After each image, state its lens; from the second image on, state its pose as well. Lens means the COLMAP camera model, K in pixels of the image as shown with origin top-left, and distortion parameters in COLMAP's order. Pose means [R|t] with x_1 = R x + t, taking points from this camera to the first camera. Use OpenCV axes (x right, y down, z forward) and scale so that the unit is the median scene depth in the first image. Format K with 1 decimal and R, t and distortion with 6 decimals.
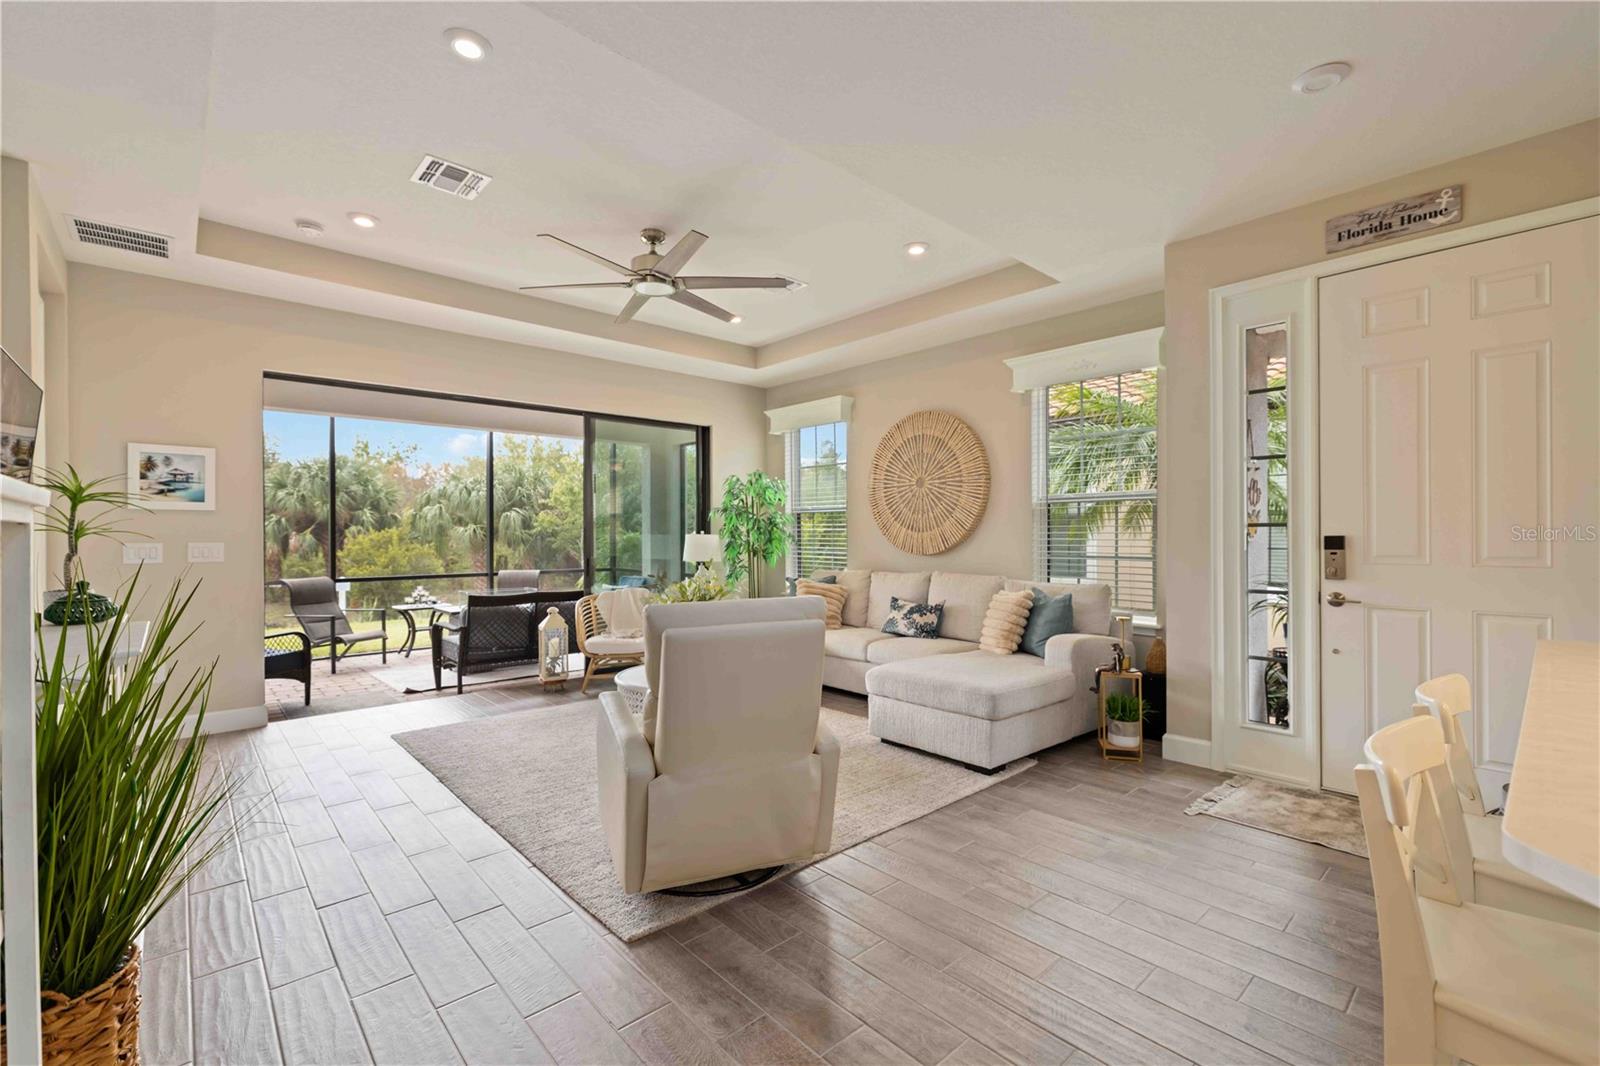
lens RADIAL K [[689.0, 0, 803.7], [0, 689.0, 535.5], [0, 0, 1]] dist [0.001261, 0.000634]
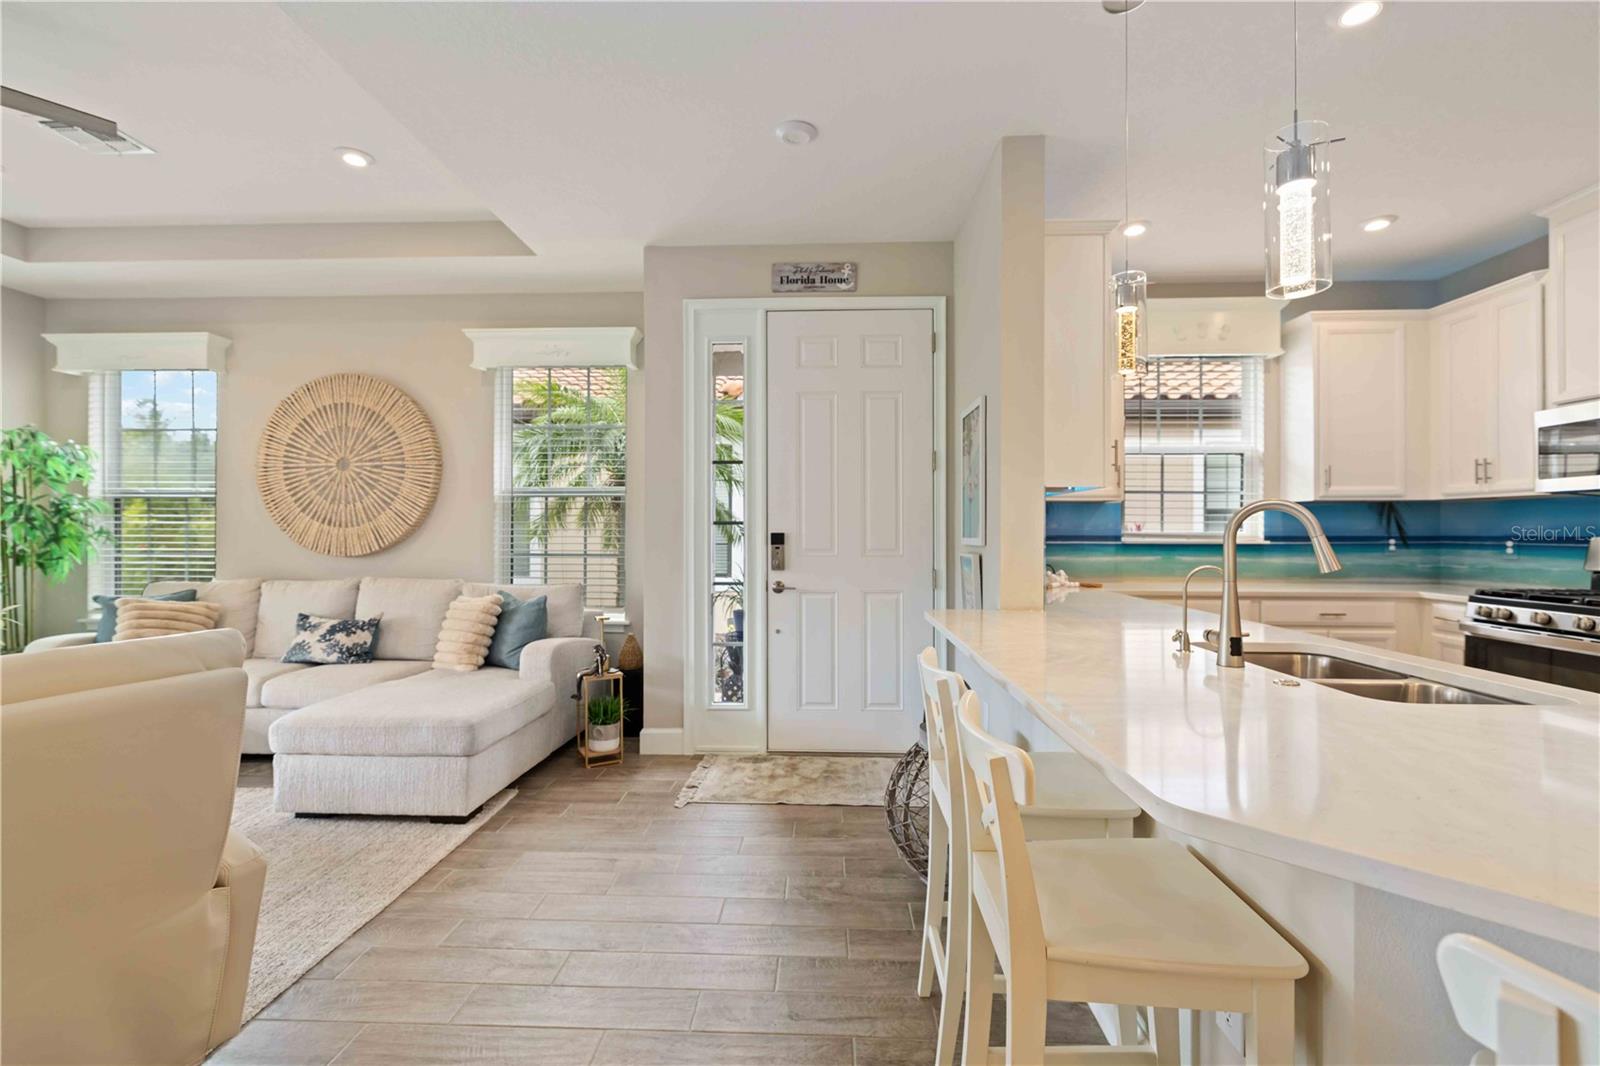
lens RADIAL K [[694.1, 0, 797.6], [0, 694.1, 526.4], [0, 0, 1]] dist [0.001836, 0.000931]
pose [[0.705996, 0.008516, 0.708164, -0.026990], [-0.002352, 0.999950, -0.009680, 0.000395], [-0.708212, 0.005169, 0.705981, 0.089001]]
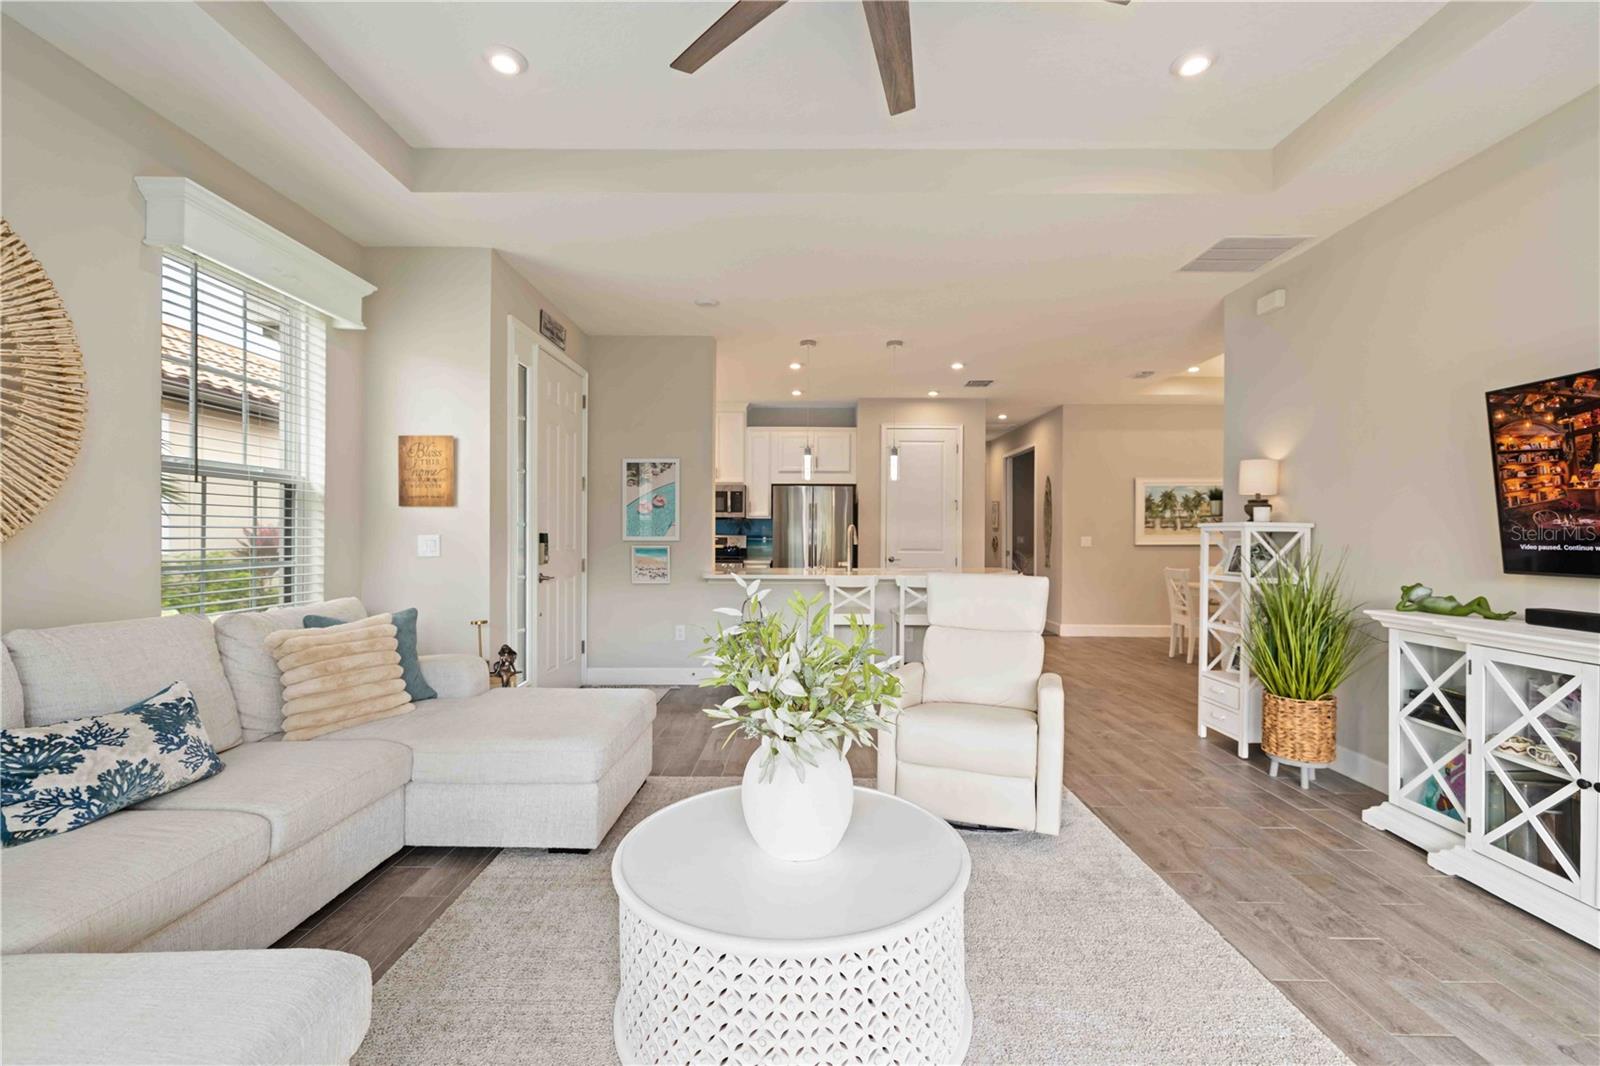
lens RADIAL K [[686.6, 0, 805.2], [0, 686.6, 536.3], [0, 0, 1]] dist [0.001343, 0.000429]
pose [[-0.734694, -0.000306, 0.678399, -0.369847], [-0.000277, 1.000000, 0.000150, 0.003924], [-0.678399, -0.000078, -0.734694, 1.053919]]
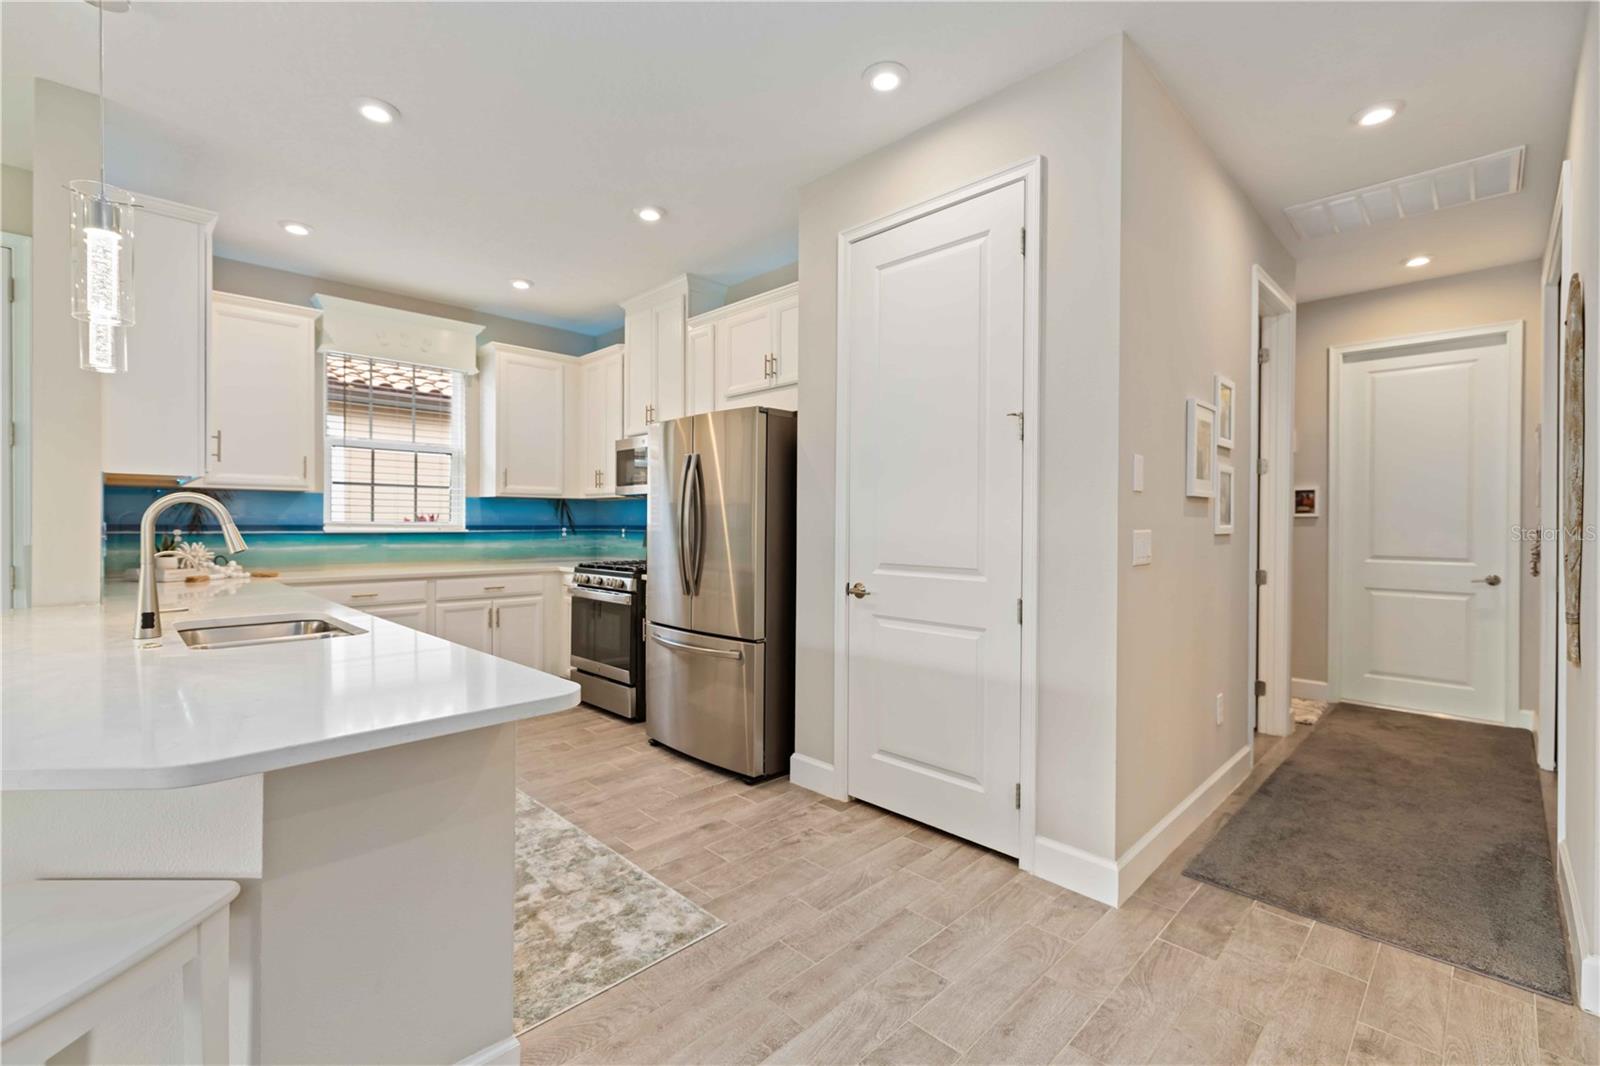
lens RADIAL K [[694.1, 0, 797.6], [0, 694.1, 526.4], [0, 0, 1]] dist [0.001836, 0.000931]
pose [[-0.040548, -0.002459, 0.999175, -0.040006], [-0.003395, 0.999992, 0.002324, 0.000096], [-0.999172, -0.003298, -0.040556, -0.154262]]
